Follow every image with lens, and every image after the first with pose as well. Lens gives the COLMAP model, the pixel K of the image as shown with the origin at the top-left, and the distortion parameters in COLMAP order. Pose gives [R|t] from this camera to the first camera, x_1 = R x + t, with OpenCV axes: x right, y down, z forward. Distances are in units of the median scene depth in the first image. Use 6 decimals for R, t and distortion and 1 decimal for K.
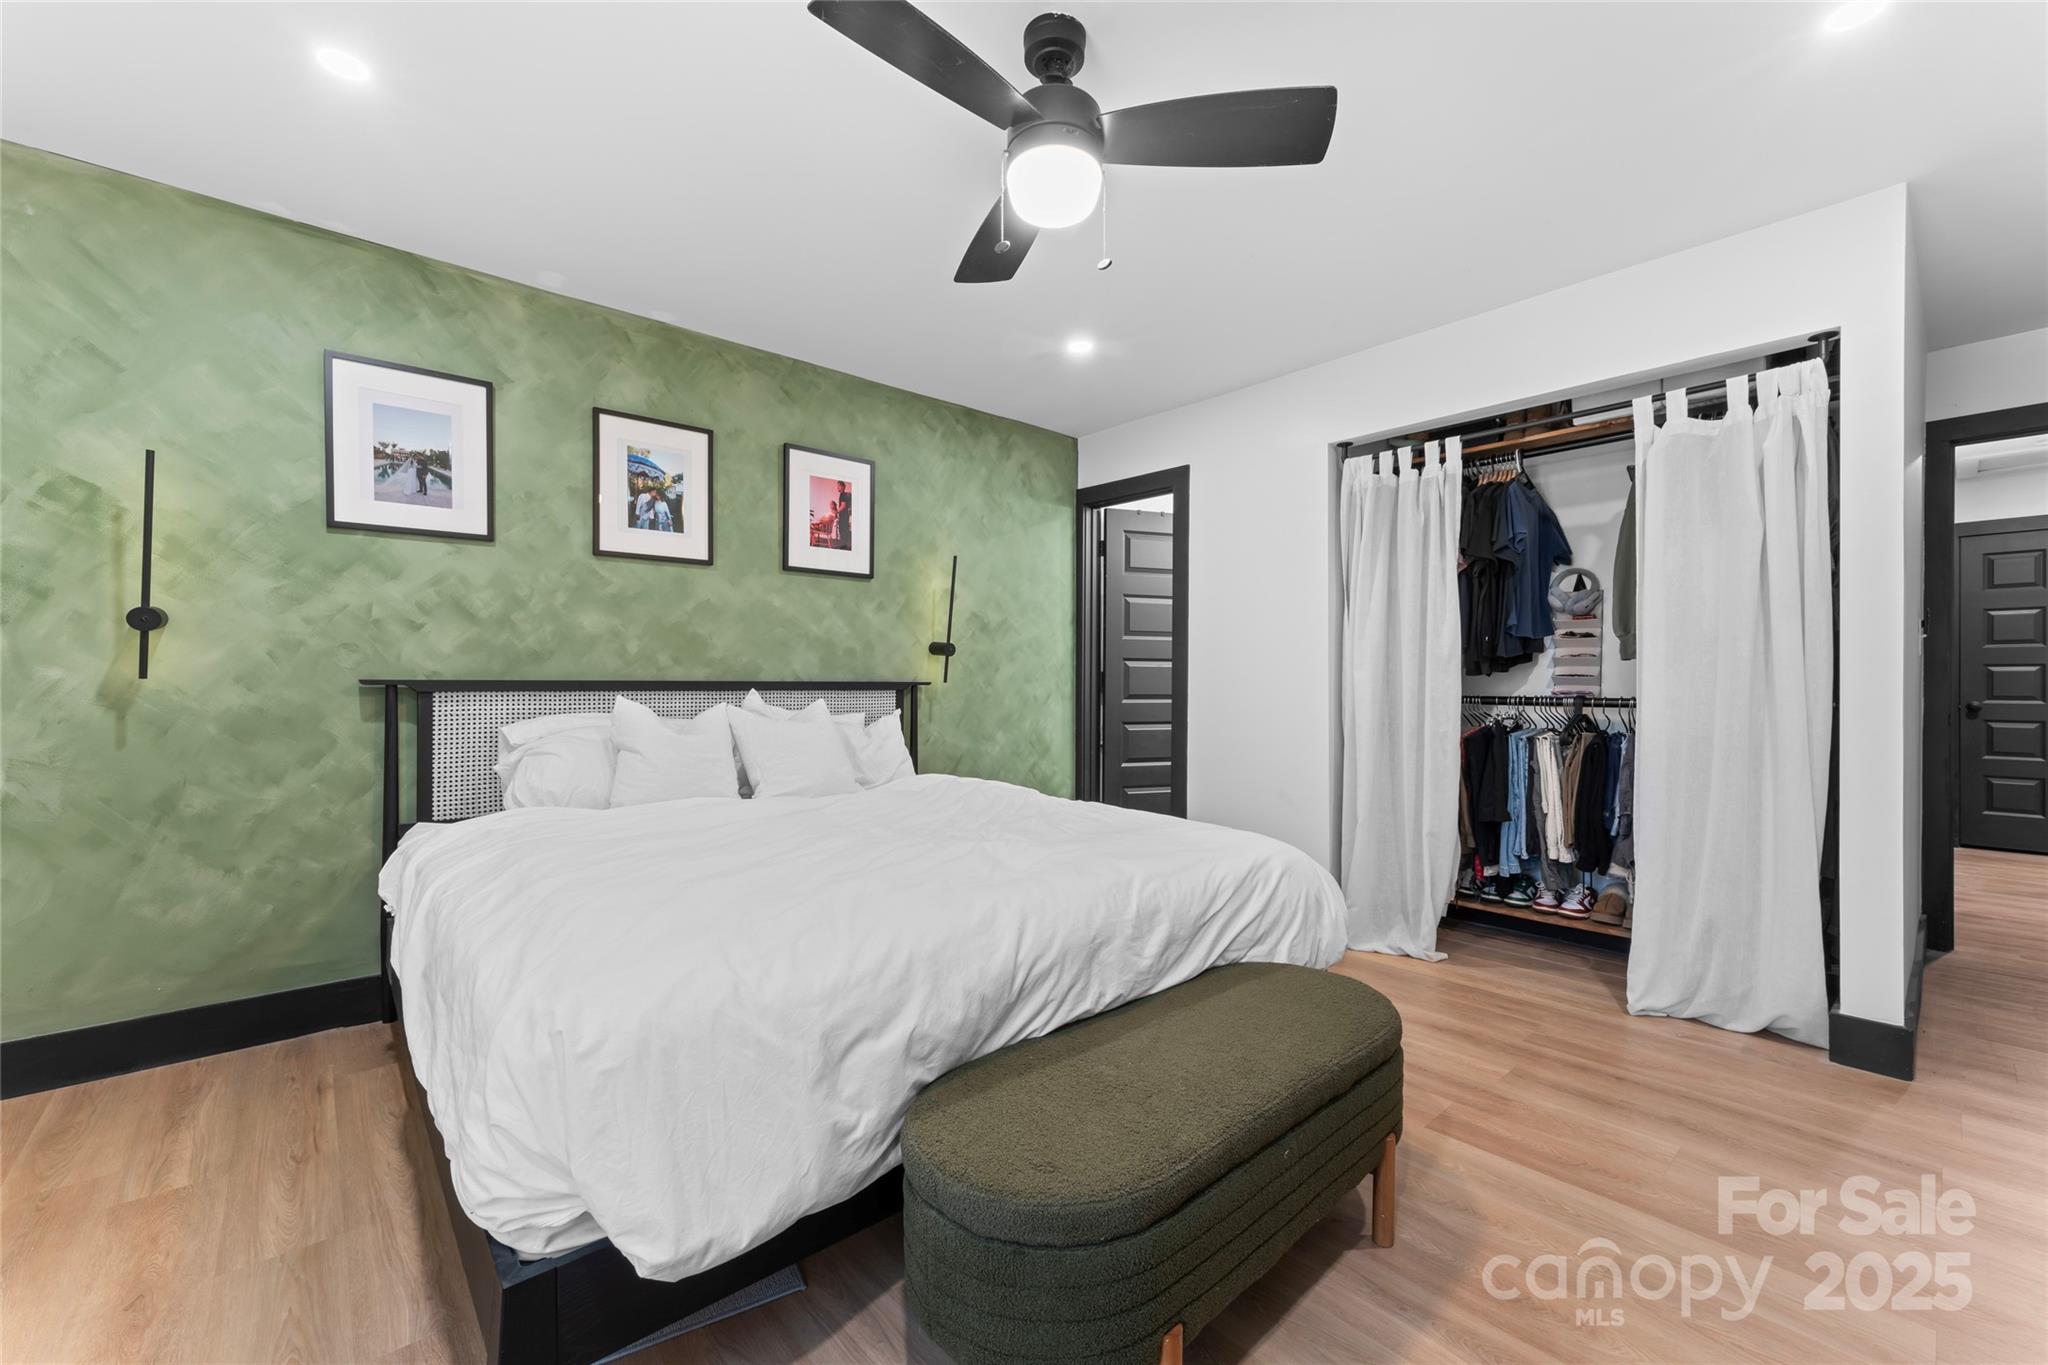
lens RADIAL K [[807.6, 0, 1024.0], [0, 807.6, 682.5], [0, 0, 1]] dist [0.000921, 0.000069]
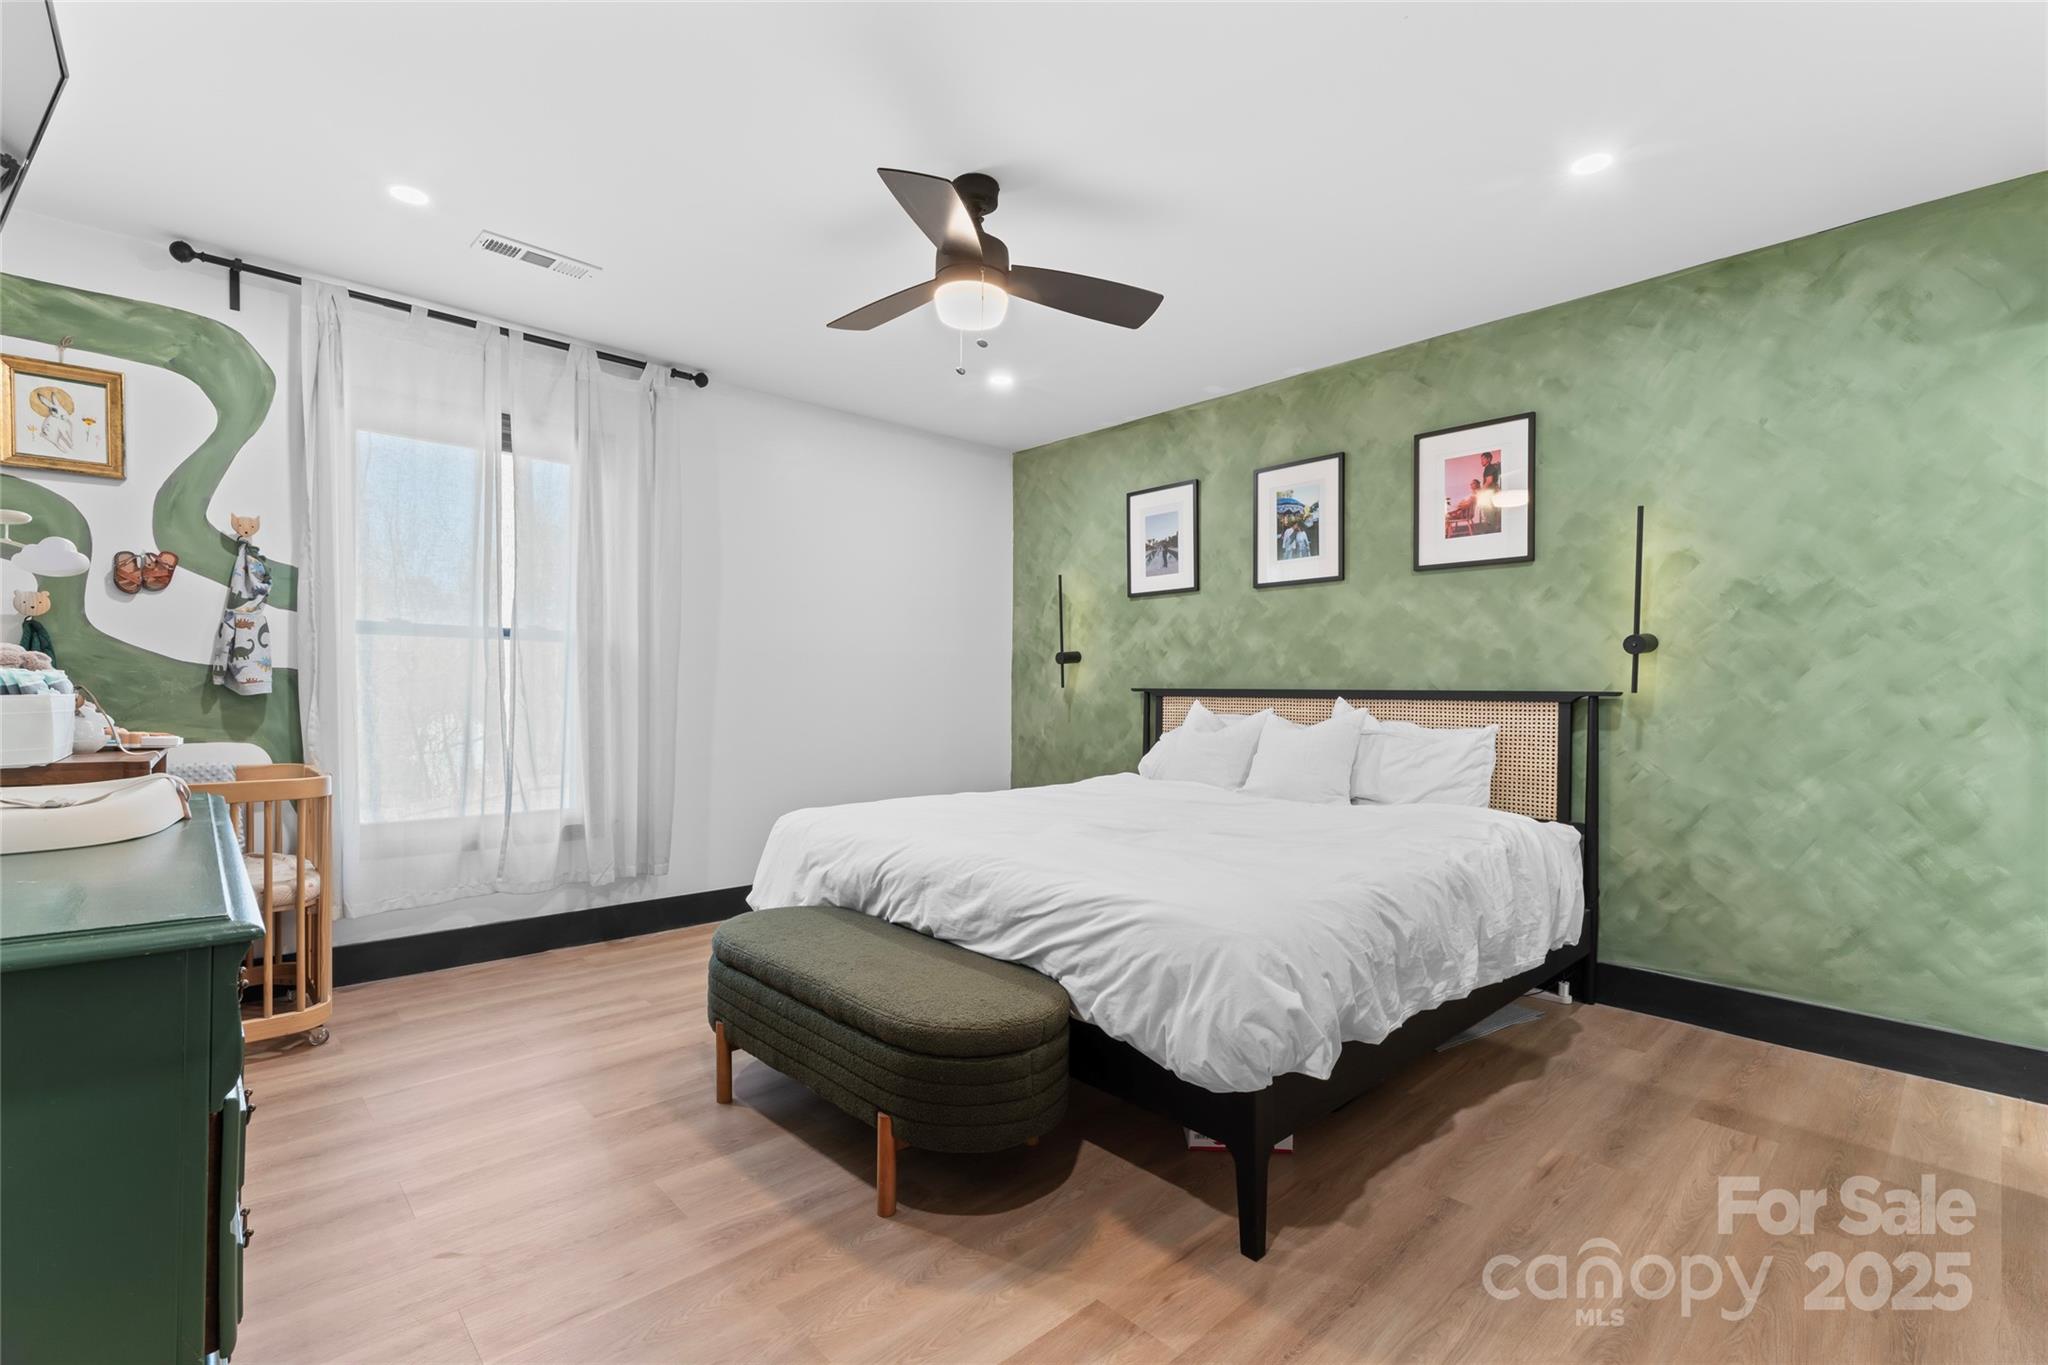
lens RADIAL K [[908.6, 0, 1015.7], [0, 908.6, 686.5], [0, 0, 1]] dist [-0.002559, 0.000148]
pose [[0.037785, -0.005725, -0.999269, 0.809657], [-0.007724, 0.999952, -0.006021, 0.004409], [0.999256, 0.007945, 0.037739, 0.551440]]
